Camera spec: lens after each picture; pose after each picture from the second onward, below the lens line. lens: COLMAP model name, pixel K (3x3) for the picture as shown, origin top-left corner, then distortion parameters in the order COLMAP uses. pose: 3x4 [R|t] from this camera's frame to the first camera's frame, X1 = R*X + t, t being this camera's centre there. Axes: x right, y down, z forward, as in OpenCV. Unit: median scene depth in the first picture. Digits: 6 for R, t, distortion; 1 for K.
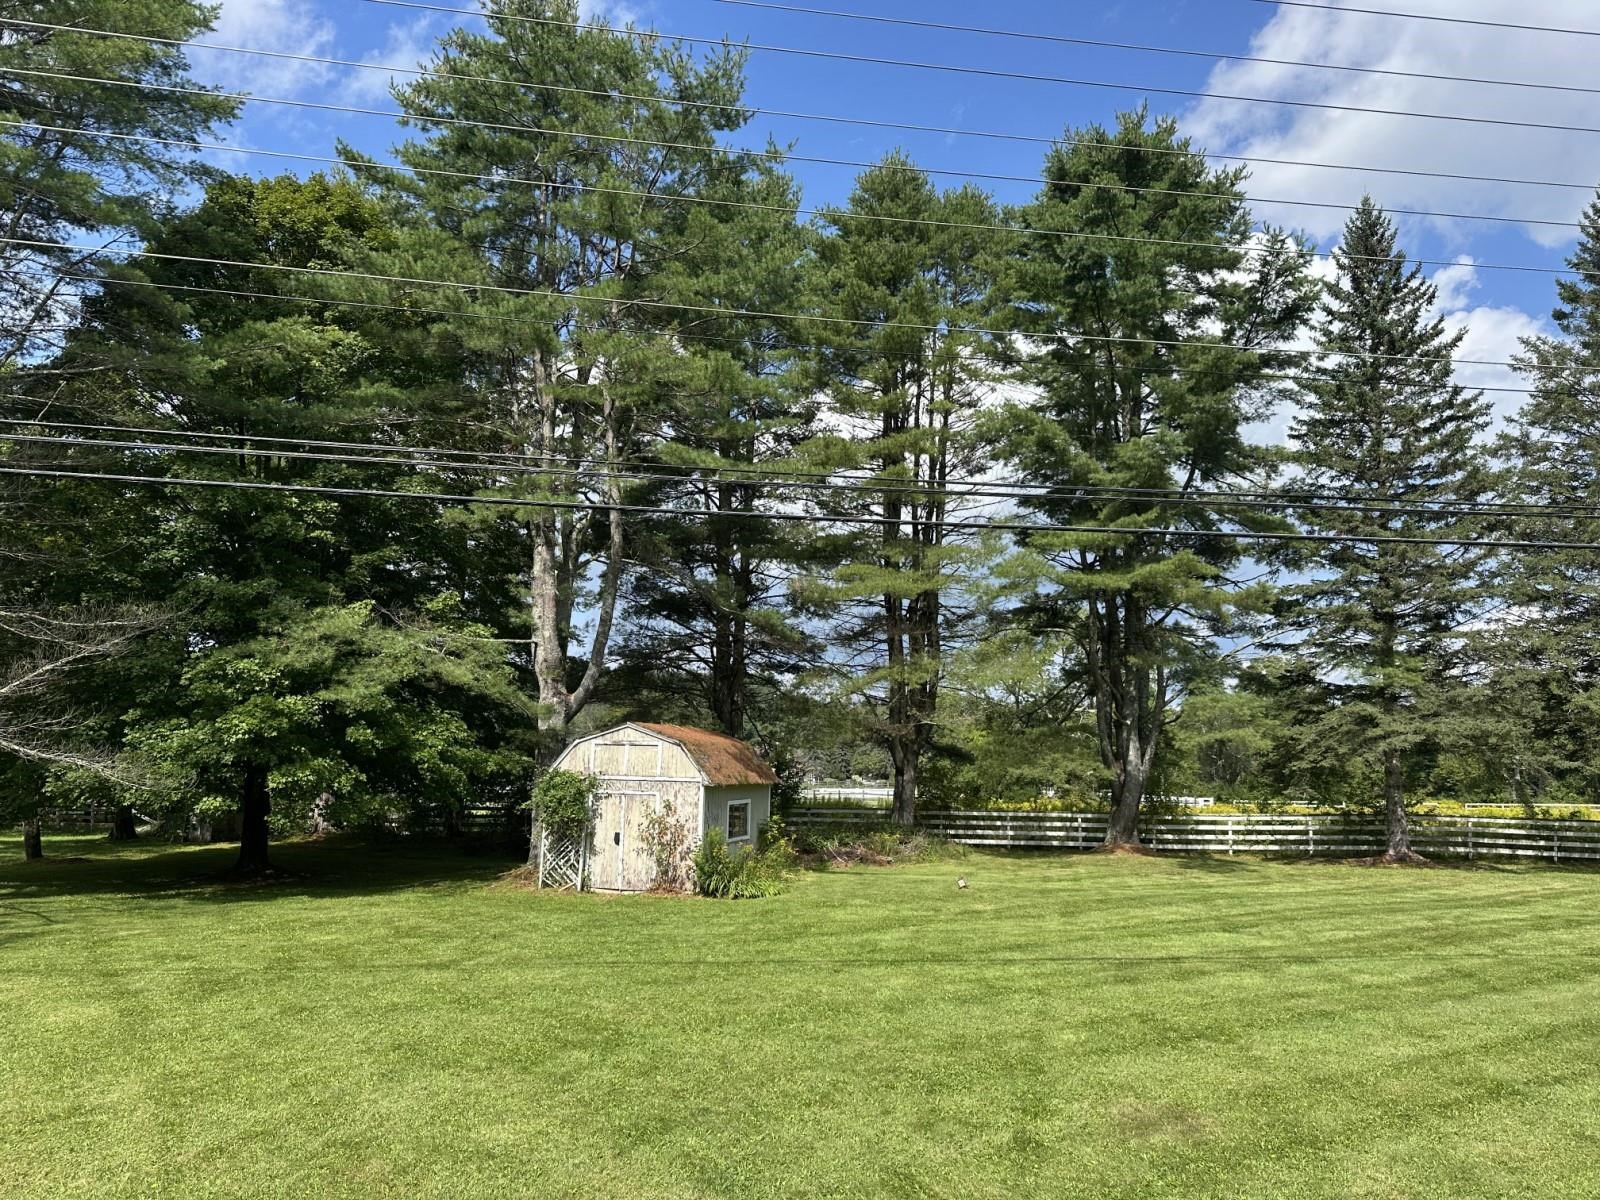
lens RADIAL K [[1120.5, 0, 800.0], [0, 1120.5, 601.5], [0, 0, 1]] dist [0.060452, -0.050440]
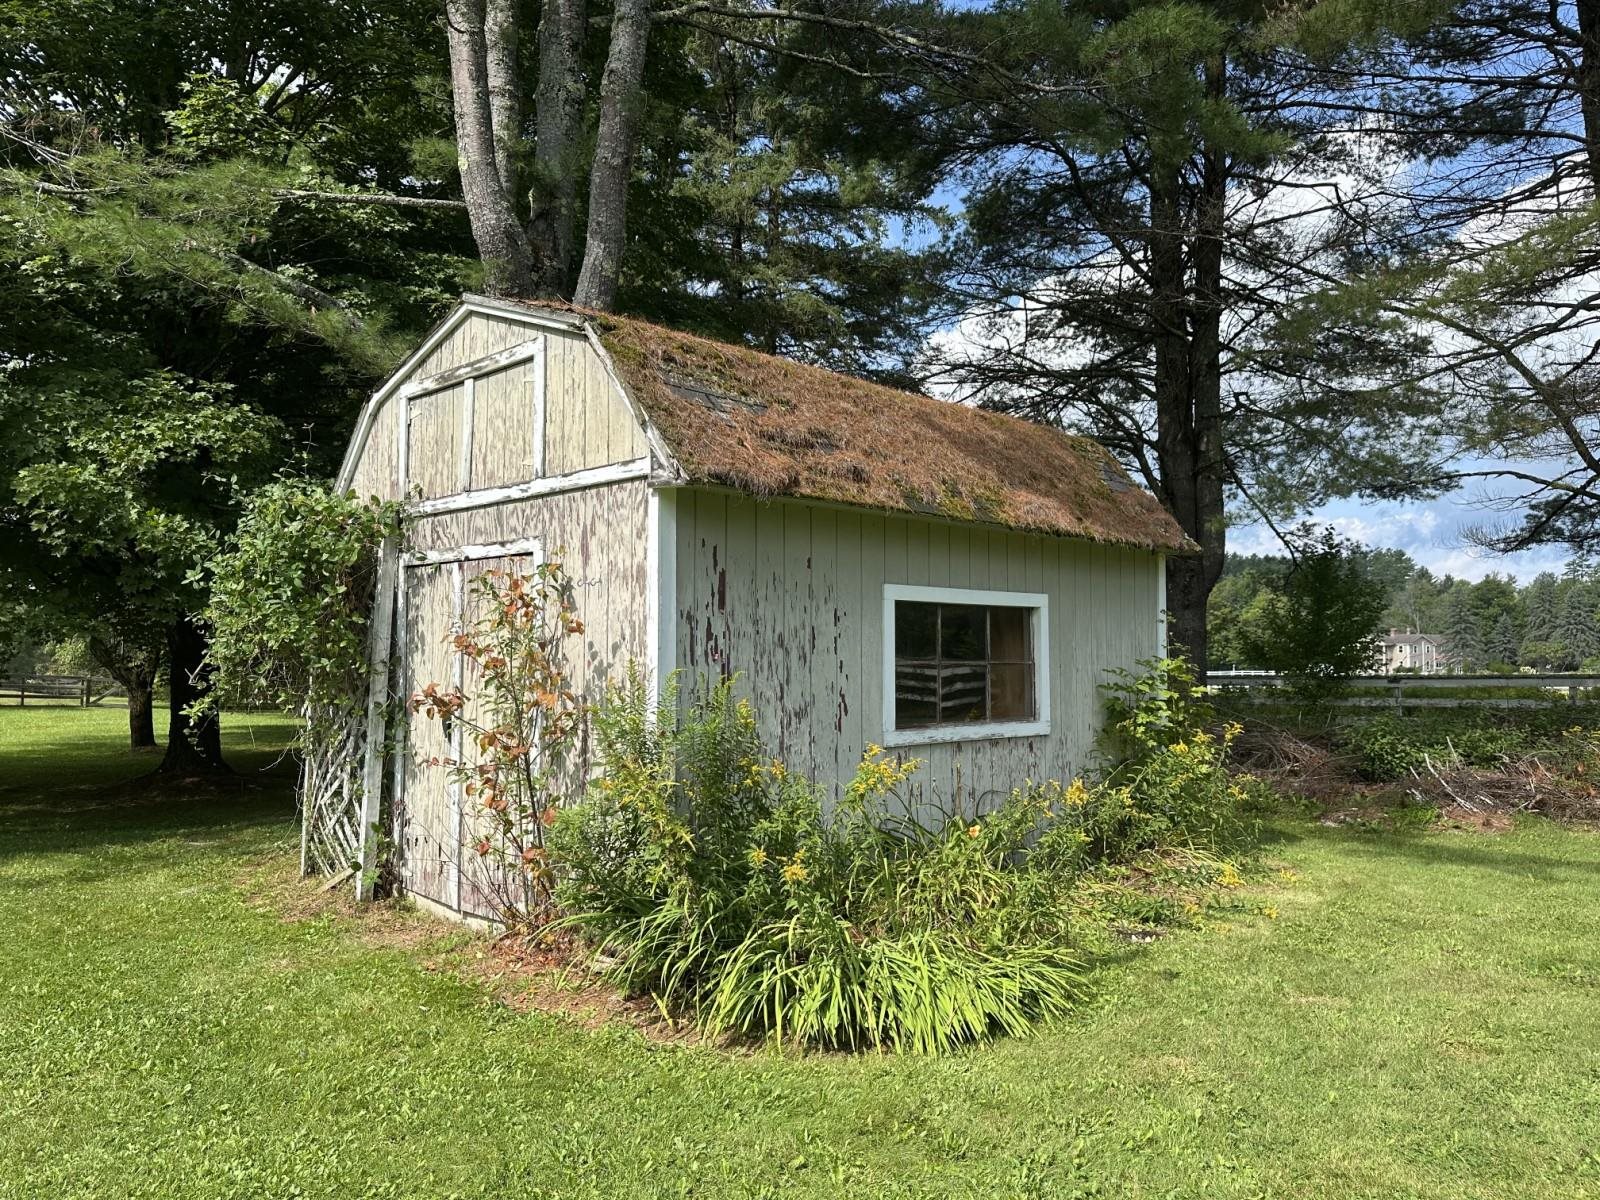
lens RADIAL K [[1120.5, 0, 801.8], [0, 1120.5, 600.3], [0, 0, 1]] dist [0.060452, -0.050440]
pose [[0.866854, -0.046456, -0.496393, 0.042442], [0.087529, 0.994366, 0.059791, 0.157702], [0.490819, -0.095279, 0.866036, 0.738543]]
